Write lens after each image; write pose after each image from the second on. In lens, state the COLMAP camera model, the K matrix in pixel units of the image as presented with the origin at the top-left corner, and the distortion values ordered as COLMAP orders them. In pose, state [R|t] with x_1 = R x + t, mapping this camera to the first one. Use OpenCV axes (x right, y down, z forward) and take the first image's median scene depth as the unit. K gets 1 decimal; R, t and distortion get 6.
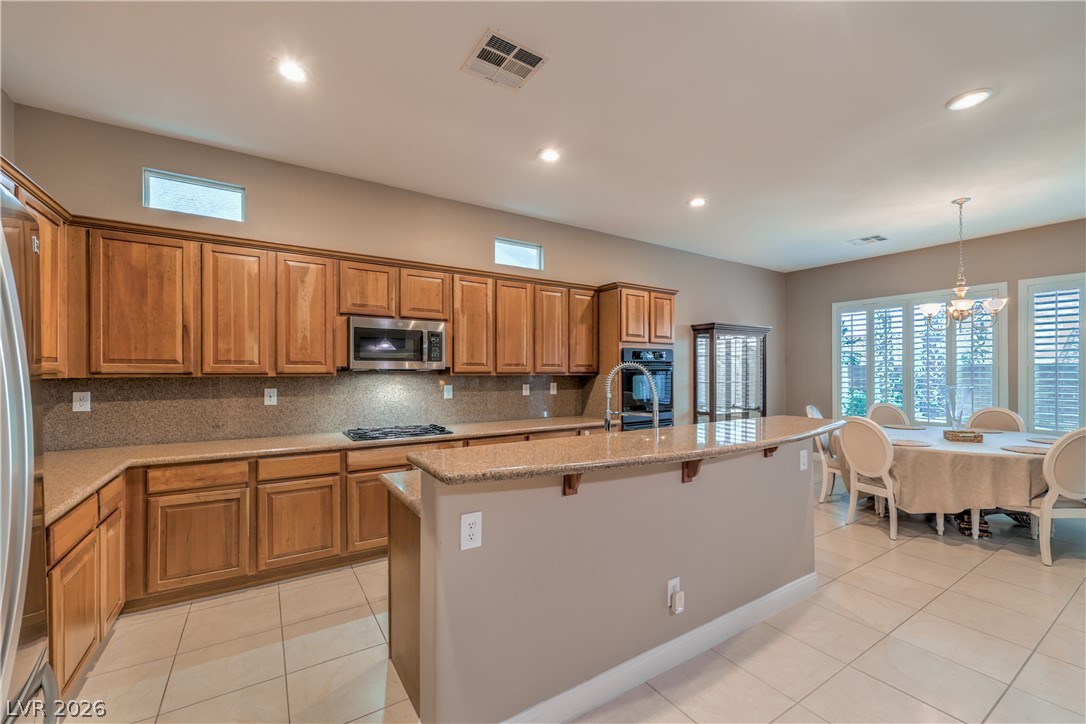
lens RADIAL K [[445.4, 0, 546.2], [0, 445.4, 370.0], [0, 0, 1]] dist [0.003358, -0.000133]
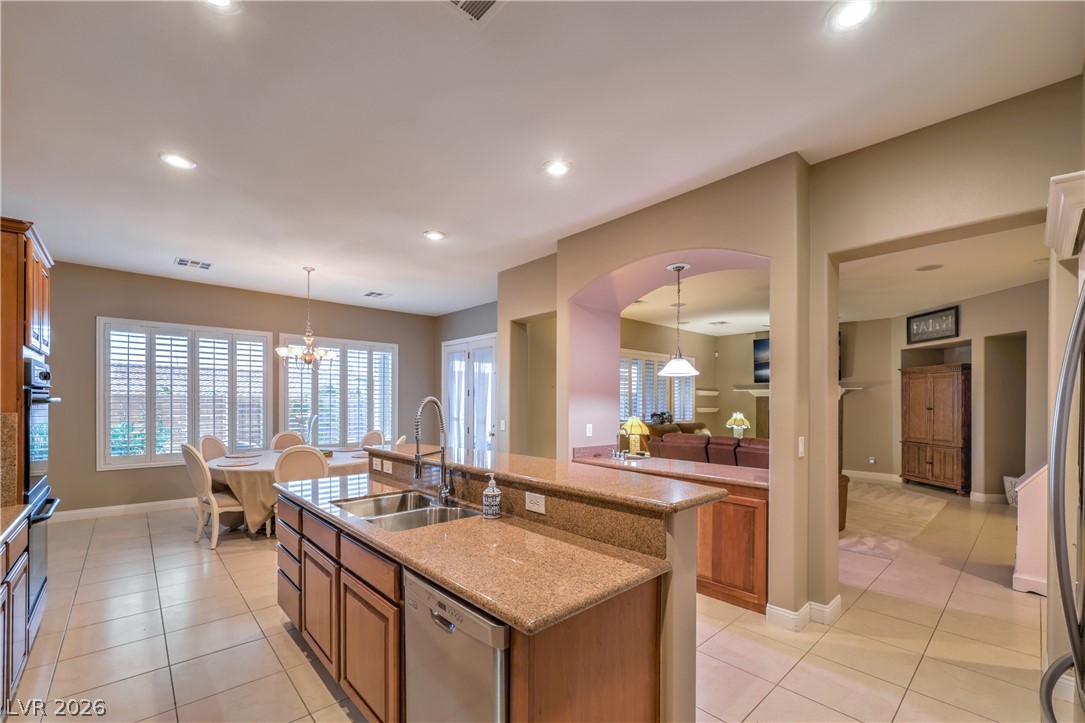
lens RADIAL K [[445.0, 0, 548.9], [0, 445.0, 399.4], [0, 0, 1]] dist [0.003358, -0.000133]
pose [[-0.155480, 0.006461, 0.987818, -0.496110], [-0.008634, 0.999932, -0.007900, -0.001487], [-0.987801, -0.009757, -0.155414, 0.586144]]
